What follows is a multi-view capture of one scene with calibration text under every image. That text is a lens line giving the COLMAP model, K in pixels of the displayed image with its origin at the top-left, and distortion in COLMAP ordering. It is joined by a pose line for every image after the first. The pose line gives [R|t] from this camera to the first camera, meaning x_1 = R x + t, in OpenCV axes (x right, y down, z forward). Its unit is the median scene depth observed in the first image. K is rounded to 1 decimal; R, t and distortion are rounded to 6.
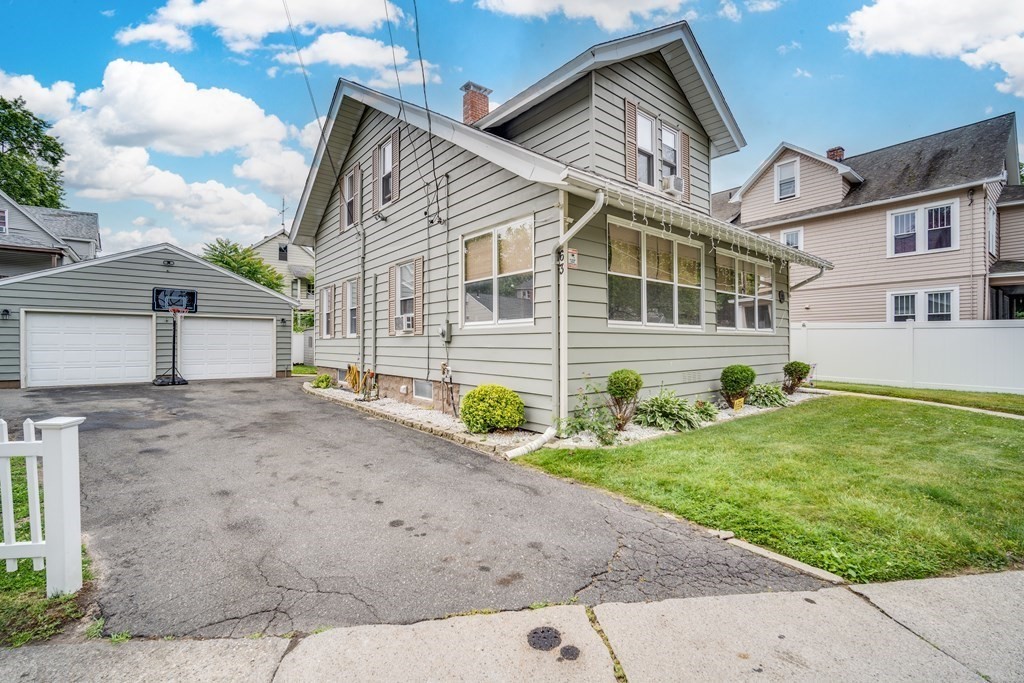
lens RADIAL K [[442.6, 0, 508.1], [0, 442.6, 342.8], [0, 0, 1]] dist [0.000086, 0.001303]
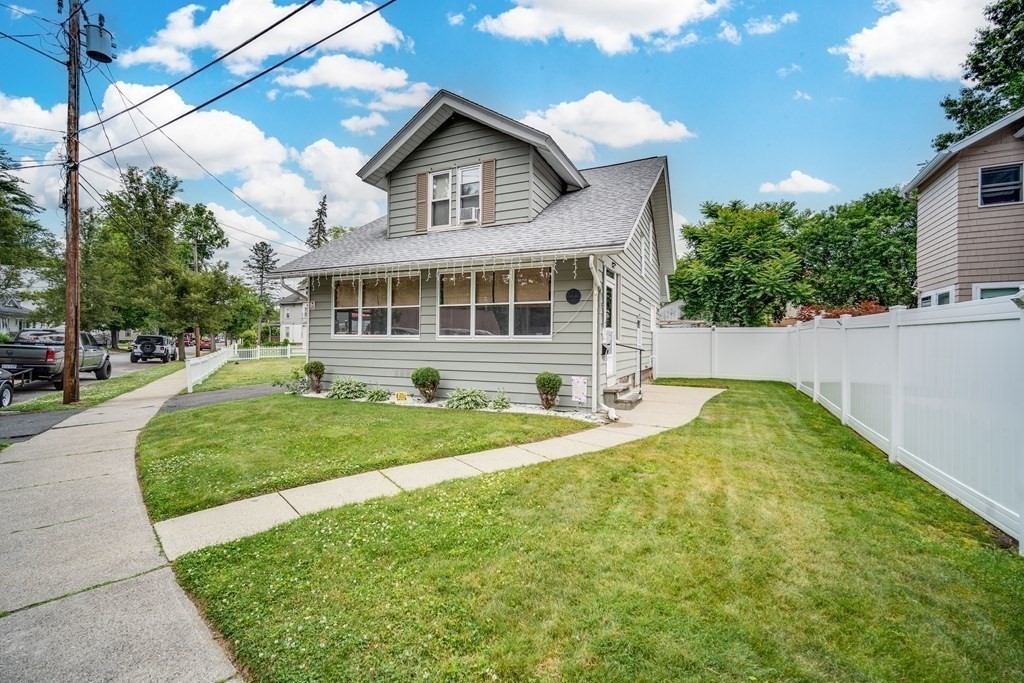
lens RADIAL K [[442.6, 0, 508.1], [0, 442.6, 342.8], [0, 0, 1]] dist [0.000086, 0.001303]
pose [[0.442029, 0.005277, -0.896985, 1.243656], [-0.007077, 0.999972, 0.002395, -0.014937], [0.896973, 0.005290, 0.442054, 0.480068]]
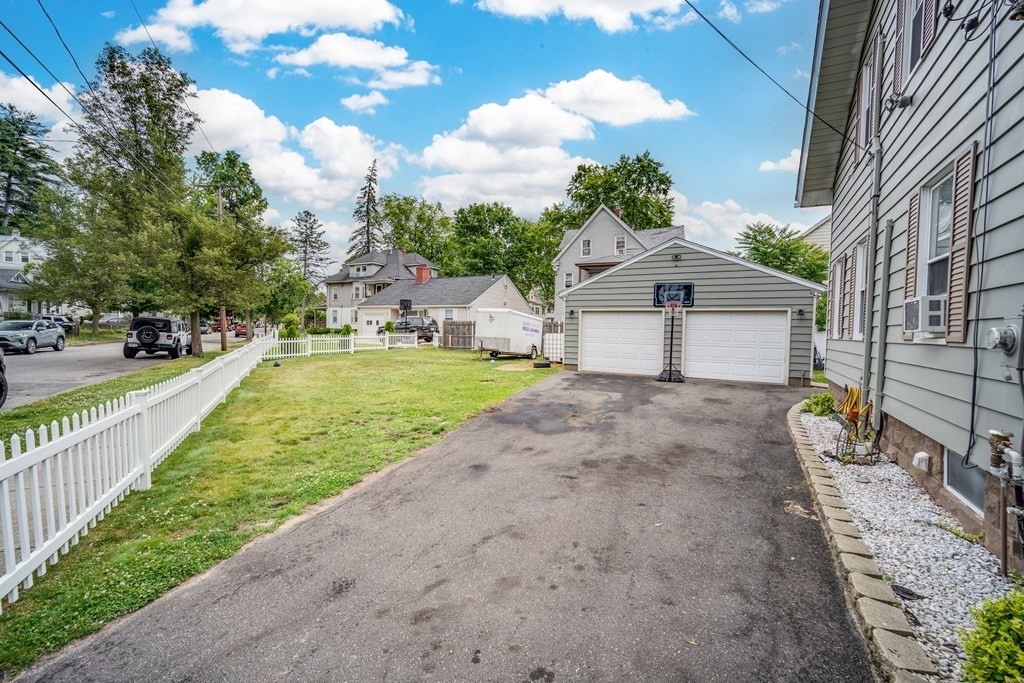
lens RADIAL K [[442.6, 0, 508.1], [0, 442.6, 342.8], [0, 0, 1]] dist [0.000086, 0.001303]
pose [[0.377181, 0.036353, -0.925426, 0.017163], [-0.018458, 0.999326, 0.031732, -0.019057], [0.925956, 0.005113, 0.377597, 0.372391]]
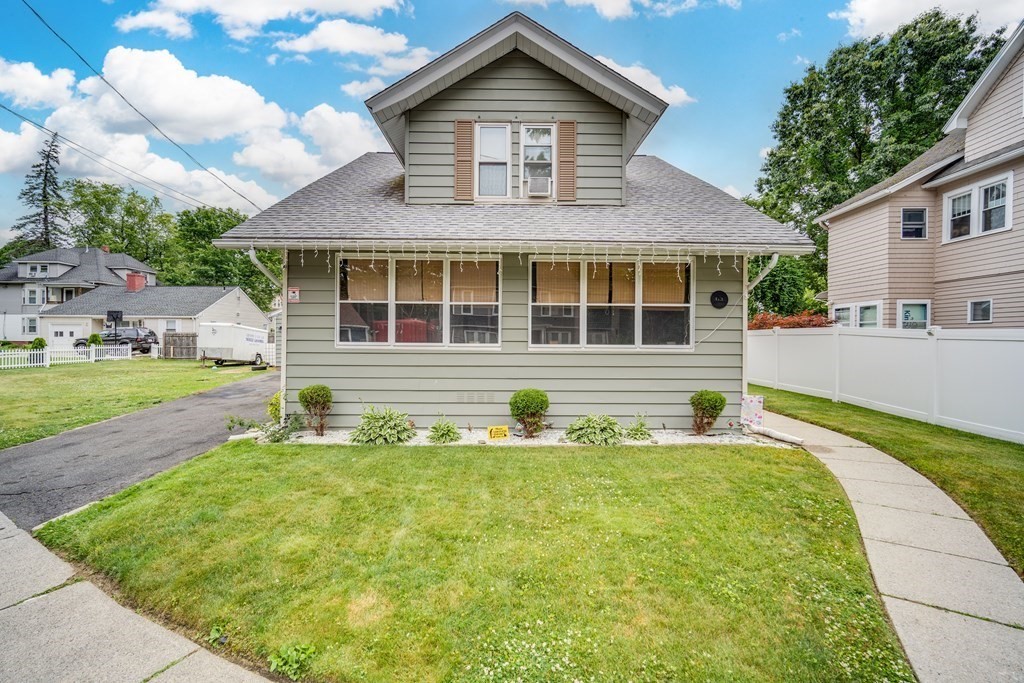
lens RADIAL K [[442.6, 0, 508.1], [0, 442.6, 342.8], [0, 0, 1]] dist [0.000086, 0.001303]
pose [[0.782699, 0.011132, -0.622301, 0.751700], [-0.006039, 0.999929, 0.010293, -0.036067], [0.622371, -0.004299, 0.782711, 0.204372]]
